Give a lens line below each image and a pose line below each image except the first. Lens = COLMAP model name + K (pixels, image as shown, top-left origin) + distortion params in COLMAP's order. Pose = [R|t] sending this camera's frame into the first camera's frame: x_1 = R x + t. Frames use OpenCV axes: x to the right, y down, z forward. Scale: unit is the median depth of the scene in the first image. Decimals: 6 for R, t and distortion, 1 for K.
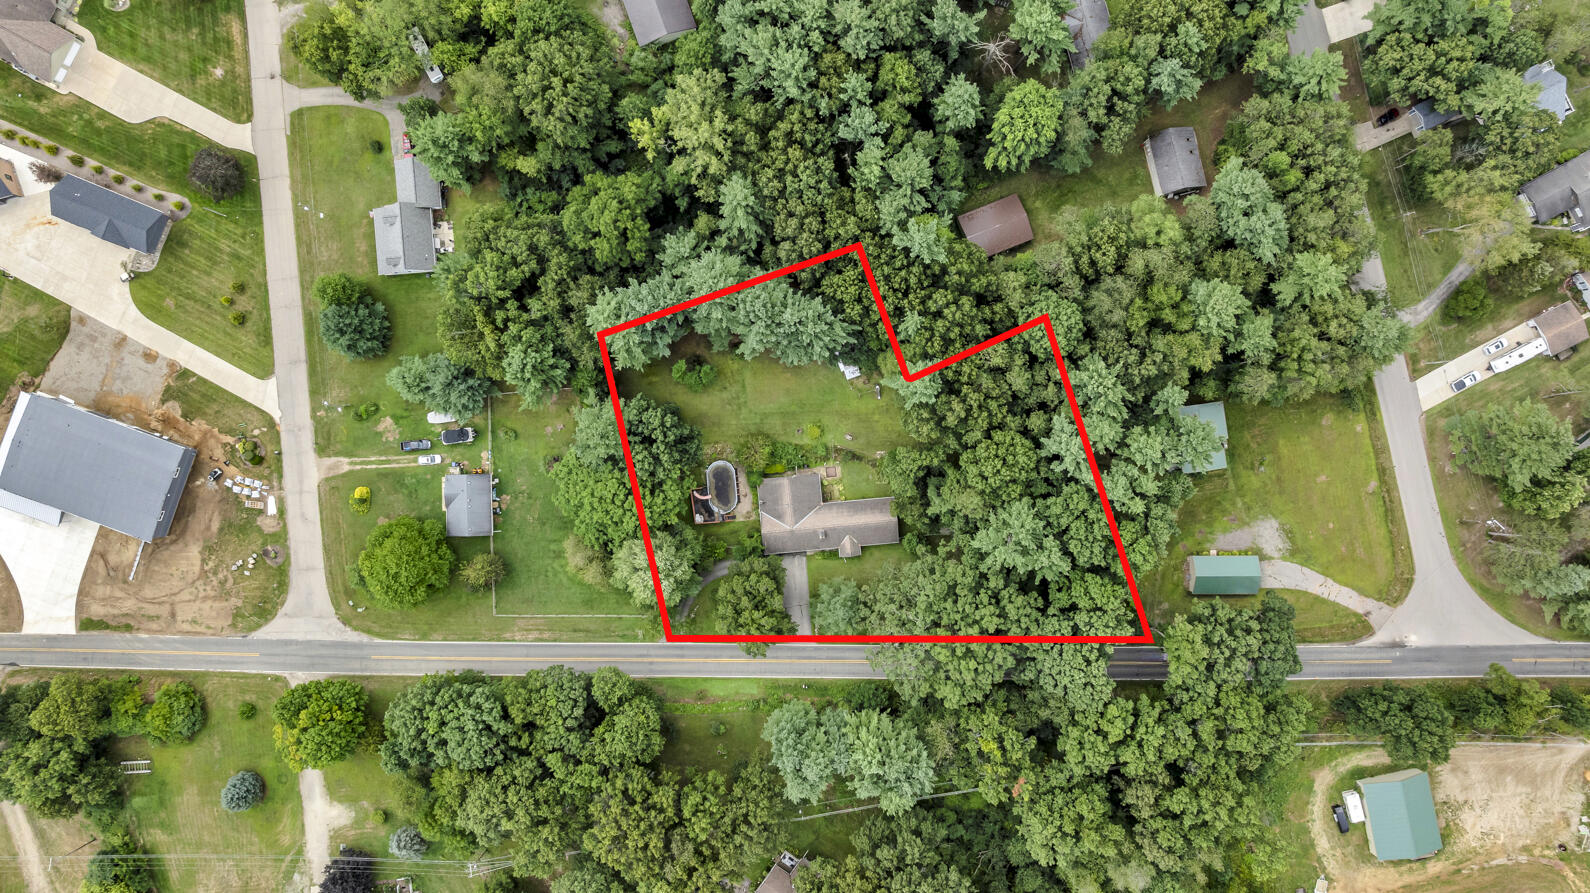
lens RADIAL K [[1101.1, 0, 800.5], [0, 1101.1, 443.5], [0, 0, 1]] dist [-0.008462, 0.002200]
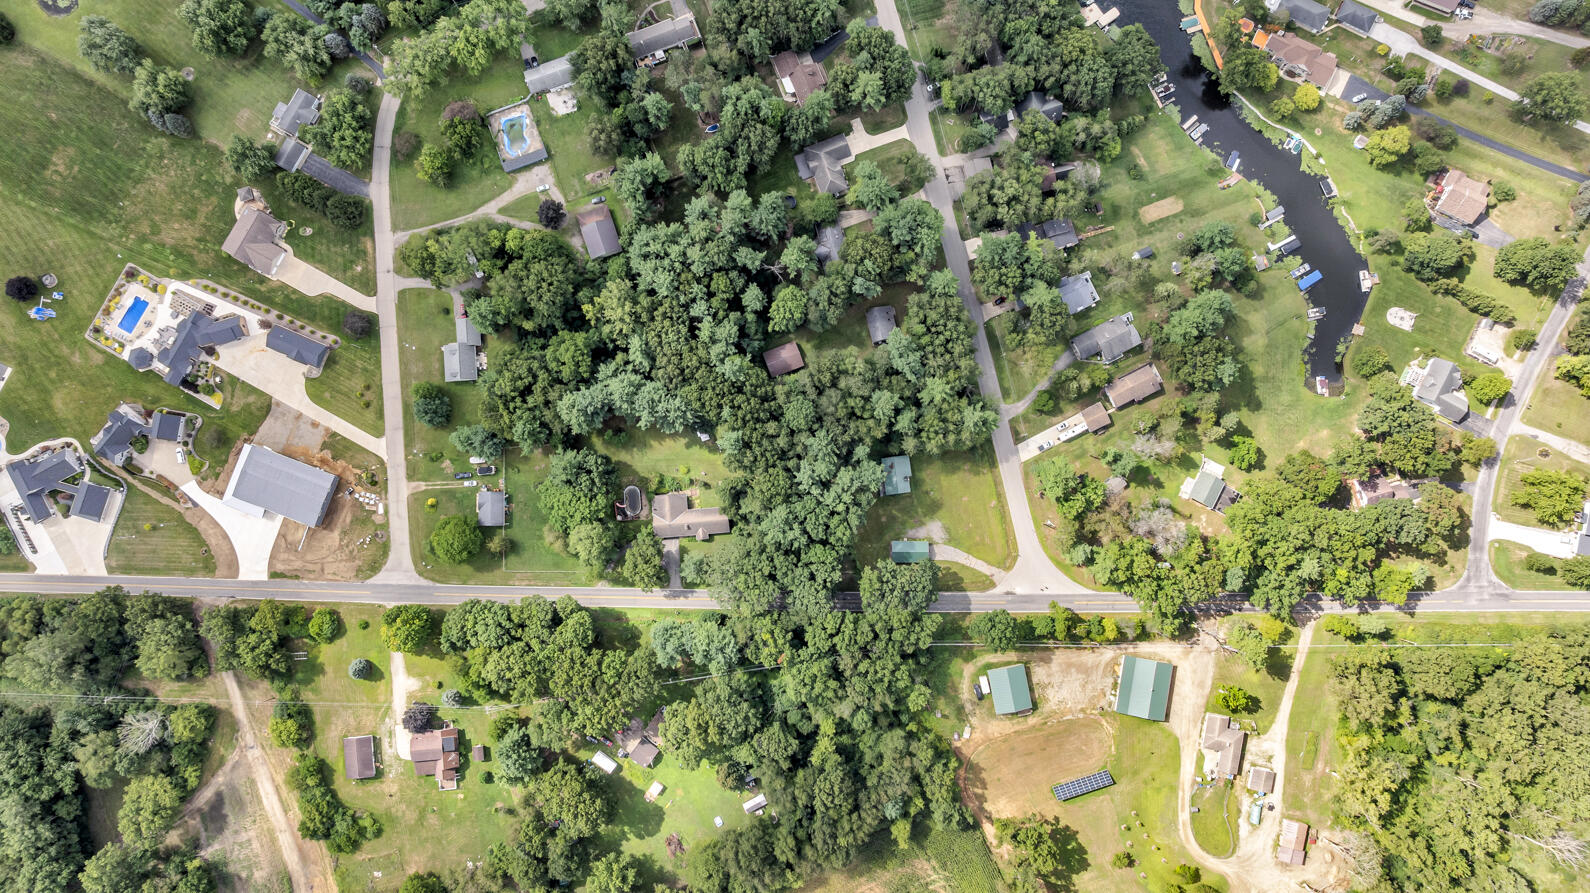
lens RADIAL K [[1101.1, 0, 790.0], [0, 1101.1, 446.6], [0, 0, 1]] dist [-0.008462, 0.002200]
pose [[0.999931, 0.009796, -0.006434, 0.214779], [-0.010173, 0.998057, -0.061467, 0.064813], [0.005820, 0.061529, 0.998088, -0.868078]]
